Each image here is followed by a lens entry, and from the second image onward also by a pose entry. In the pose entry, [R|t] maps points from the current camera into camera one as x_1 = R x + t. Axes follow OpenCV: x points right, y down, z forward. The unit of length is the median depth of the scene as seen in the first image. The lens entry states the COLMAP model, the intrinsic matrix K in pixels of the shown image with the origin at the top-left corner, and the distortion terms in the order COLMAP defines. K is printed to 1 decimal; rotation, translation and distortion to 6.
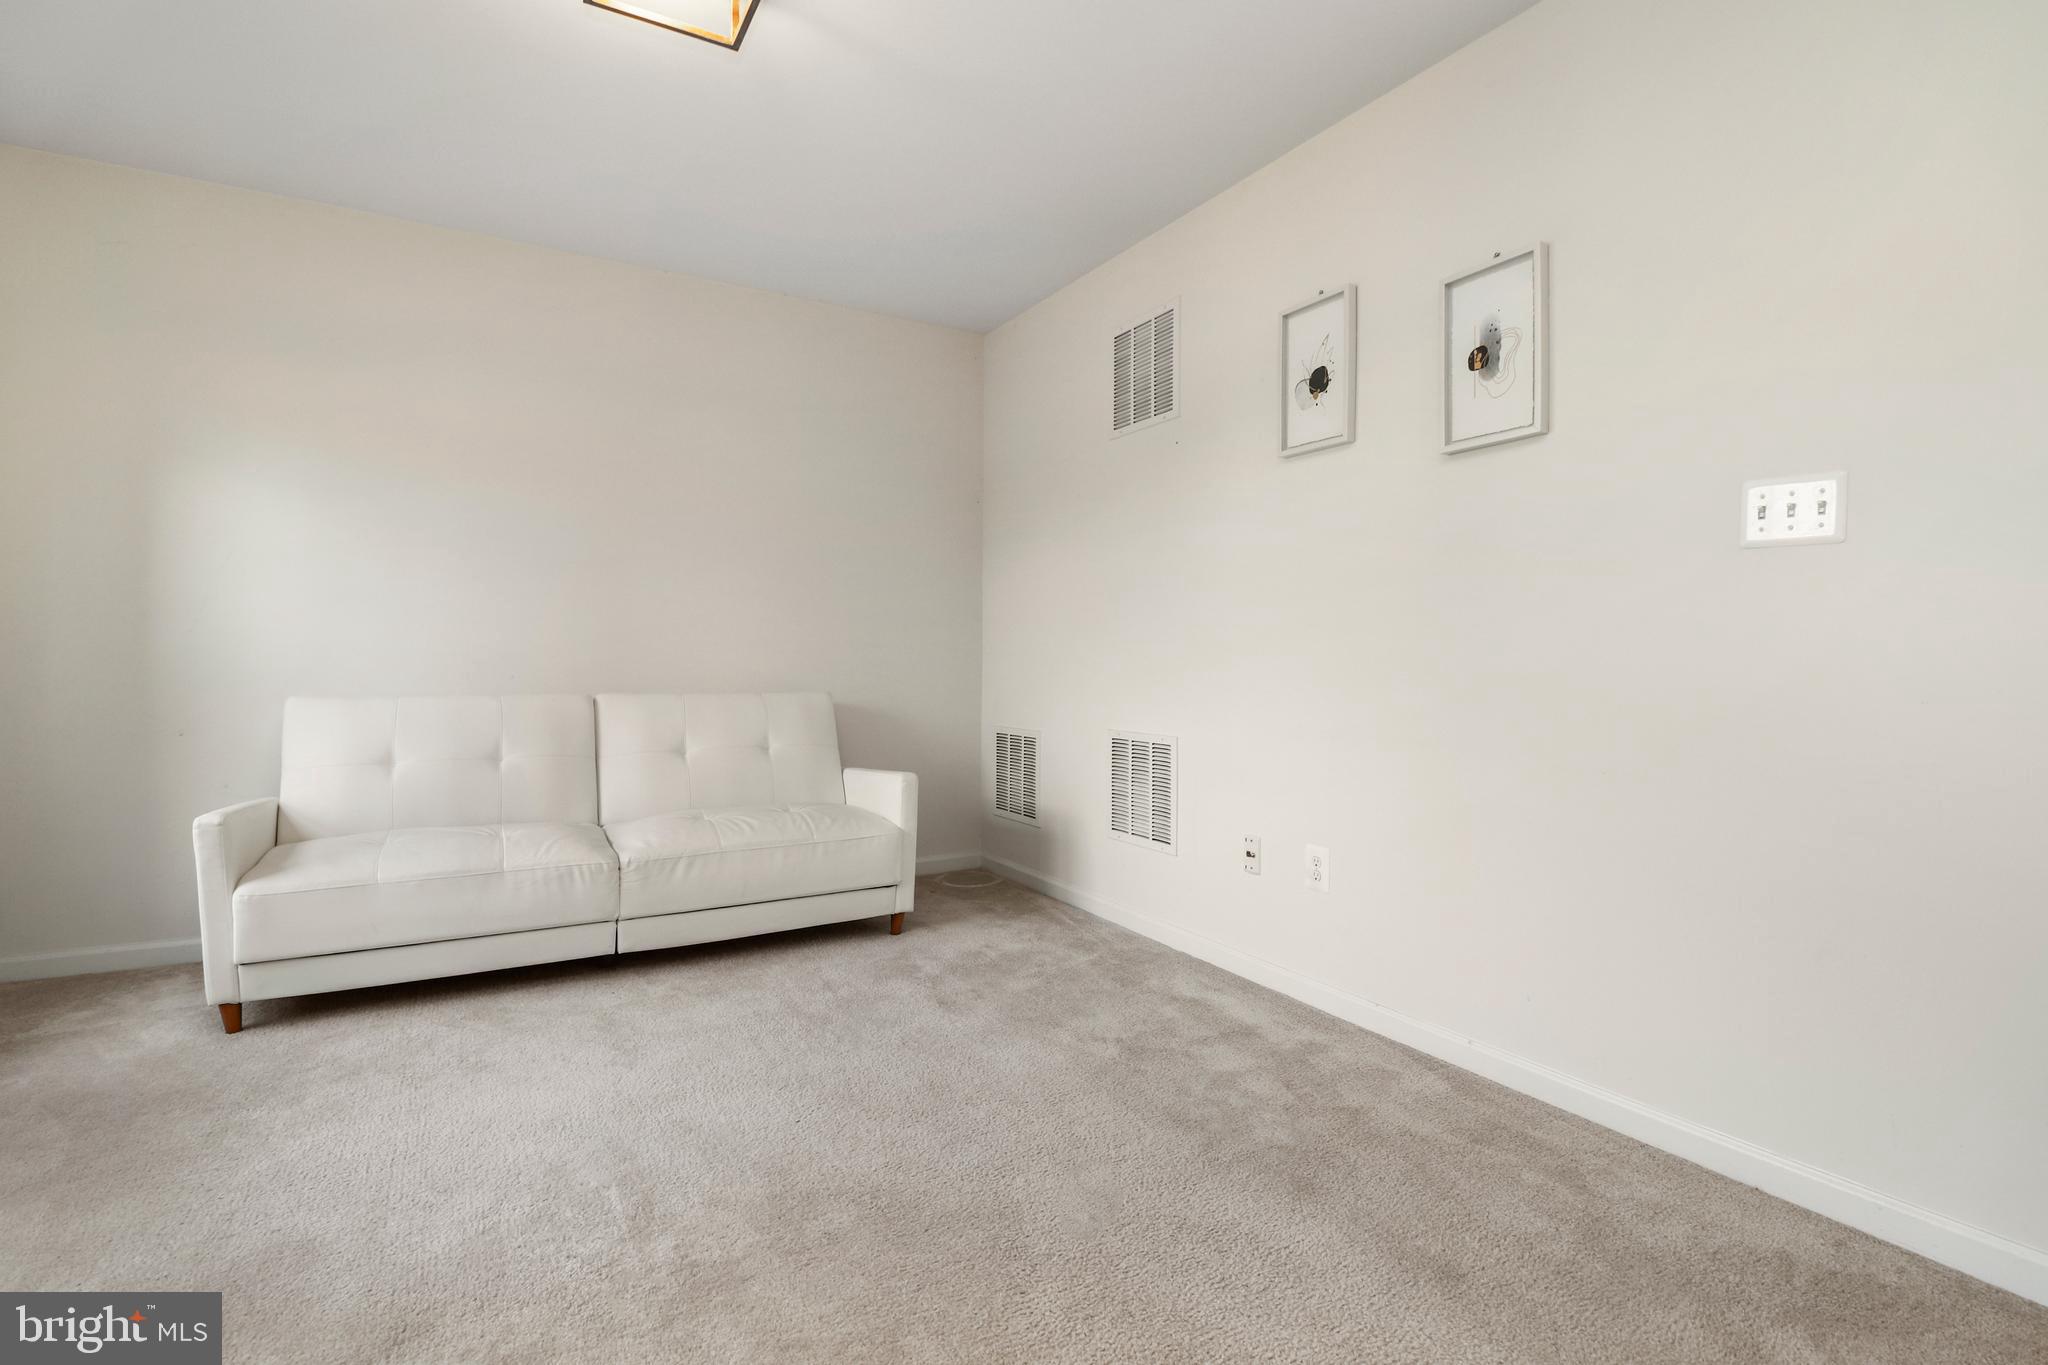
lens RADIAL K [[946.3, 0, 1026.4], [0, 946.3, 652.4], [0, 0, 1]] dist [0.003859, -0.015090]
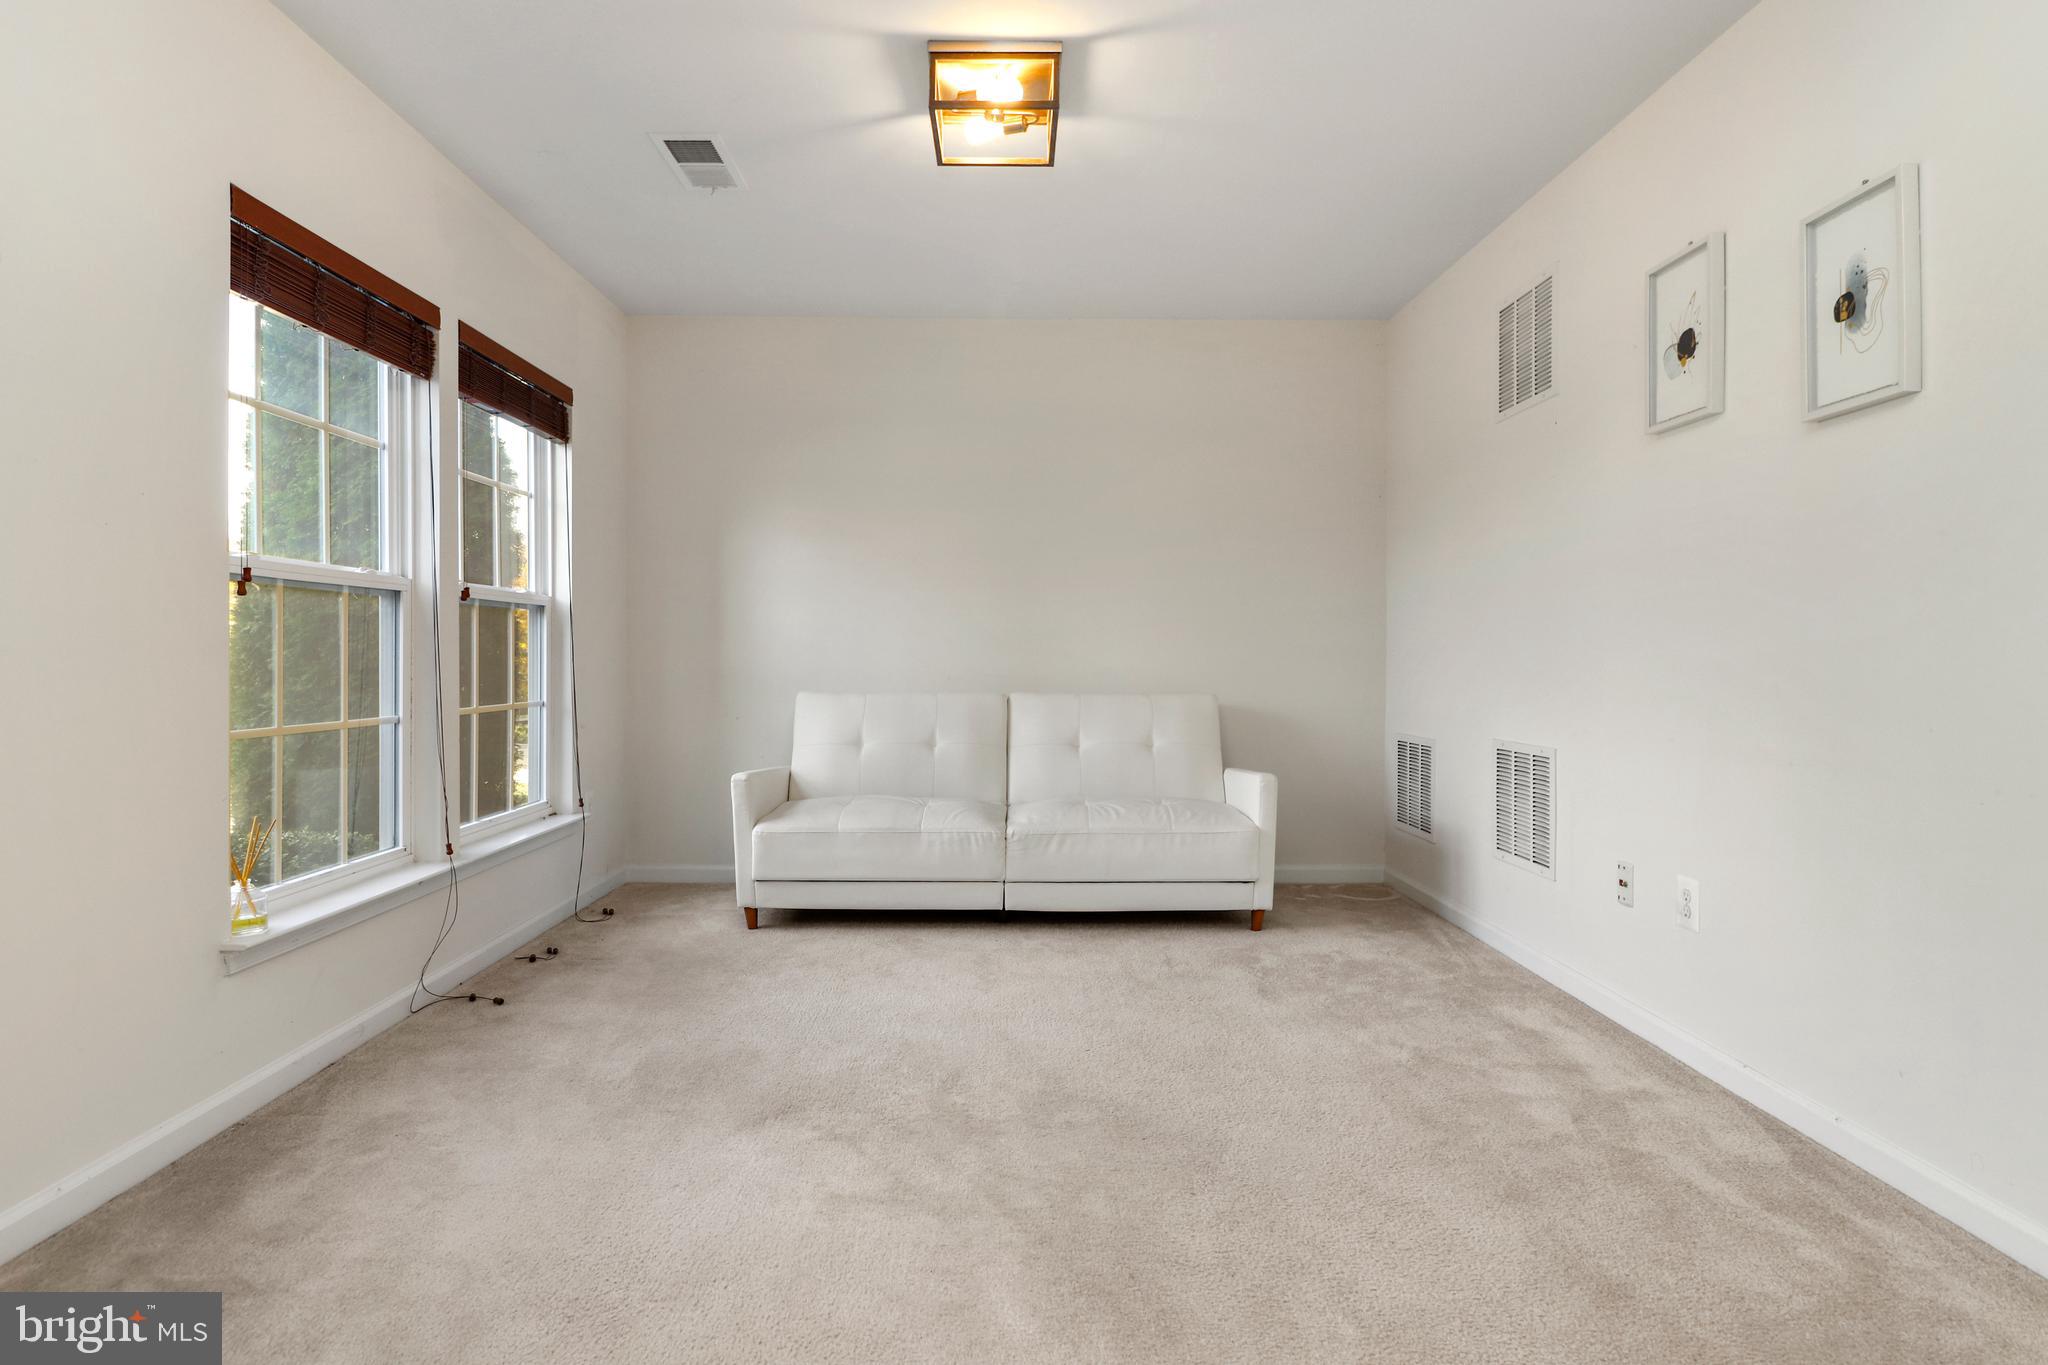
lens RADIAL K [[1067.0, 0, 1020.1], [0, 1067.0, 626.8], [0, 0, 1]] dist [0.000728, -0.010603]
pose [[0.861878, -0.018191, -0.506790, 0.272573], [0.006435, 0.999668, -0.024940, -0.005750], [0.507076, 0.018234, 0.861709, -0.157469]]
